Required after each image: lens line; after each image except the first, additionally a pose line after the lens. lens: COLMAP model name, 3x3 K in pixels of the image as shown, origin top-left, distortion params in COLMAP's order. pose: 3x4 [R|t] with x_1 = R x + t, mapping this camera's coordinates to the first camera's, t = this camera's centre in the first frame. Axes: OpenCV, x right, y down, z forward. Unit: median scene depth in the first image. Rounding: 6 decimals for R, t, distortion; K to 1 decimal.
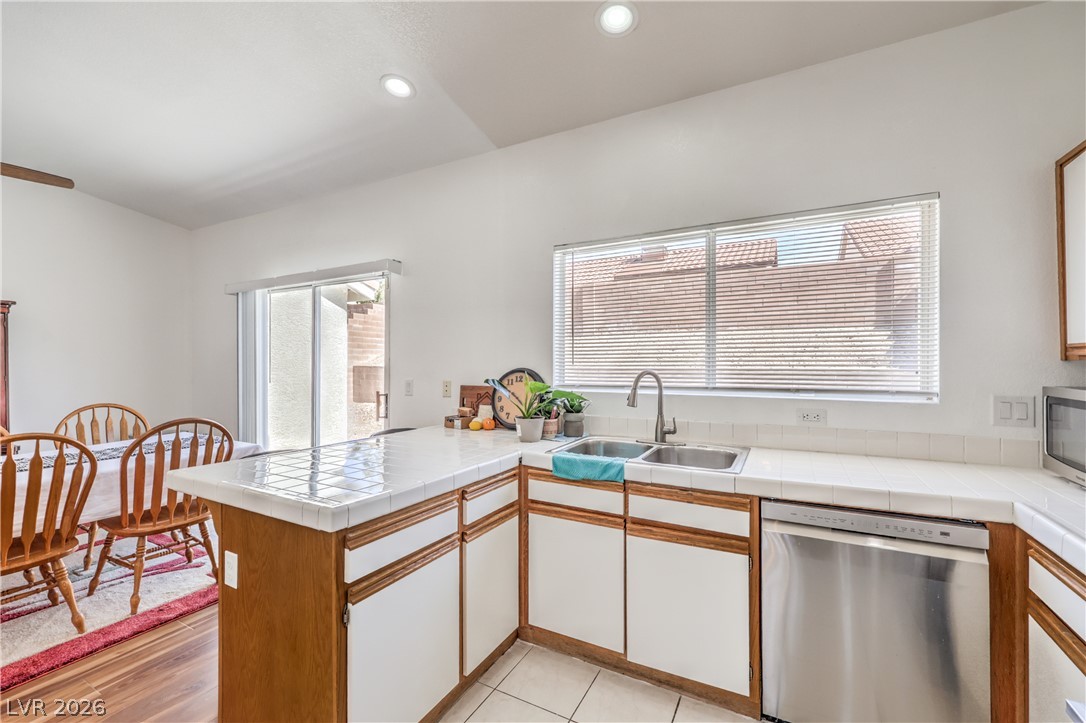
lens RADIAL K [[444.5, 0, 567.8], [0, 444.5, 360.4], [0, 0, 1]] dist [0.001148, 0.000040]
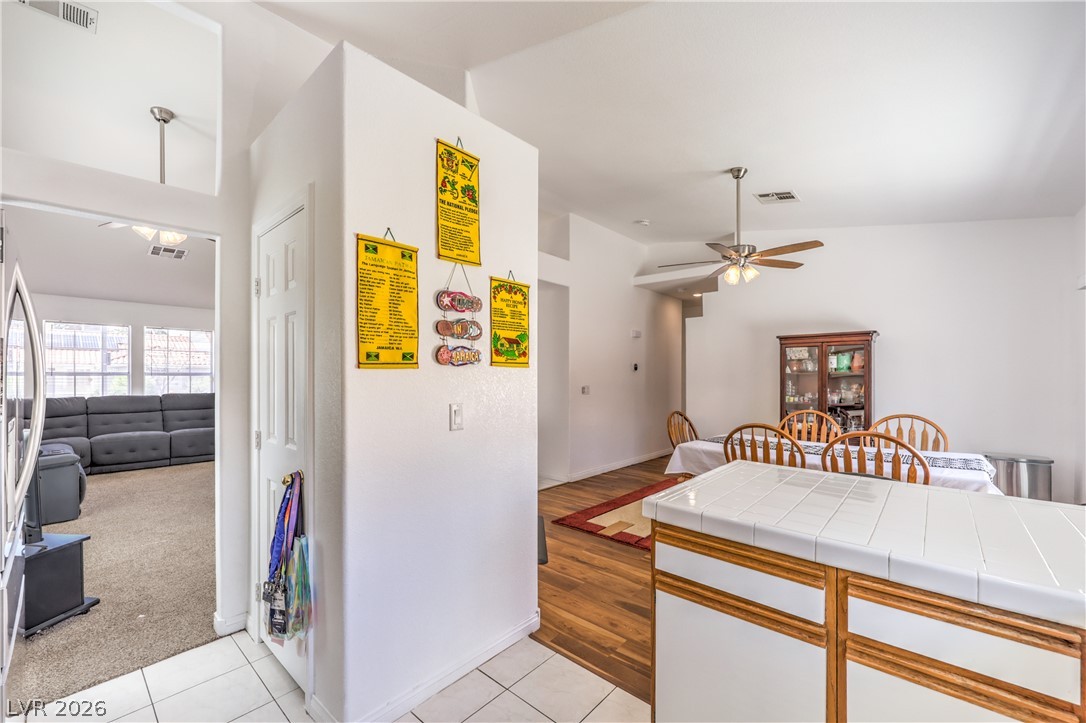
lens RADIAL K [[444.5, 0, 537.7], [0, 444.5, 369.3], [0, 0, 1]] dist [0.001148, 0.000040]
pose [[-0.263737, -0.006742, -0.964571, 0.401962], [0.002298, 0.999968, -0.007618, -0.014830], [0.964592, -0.004225, -0.263713, 0.533496]]
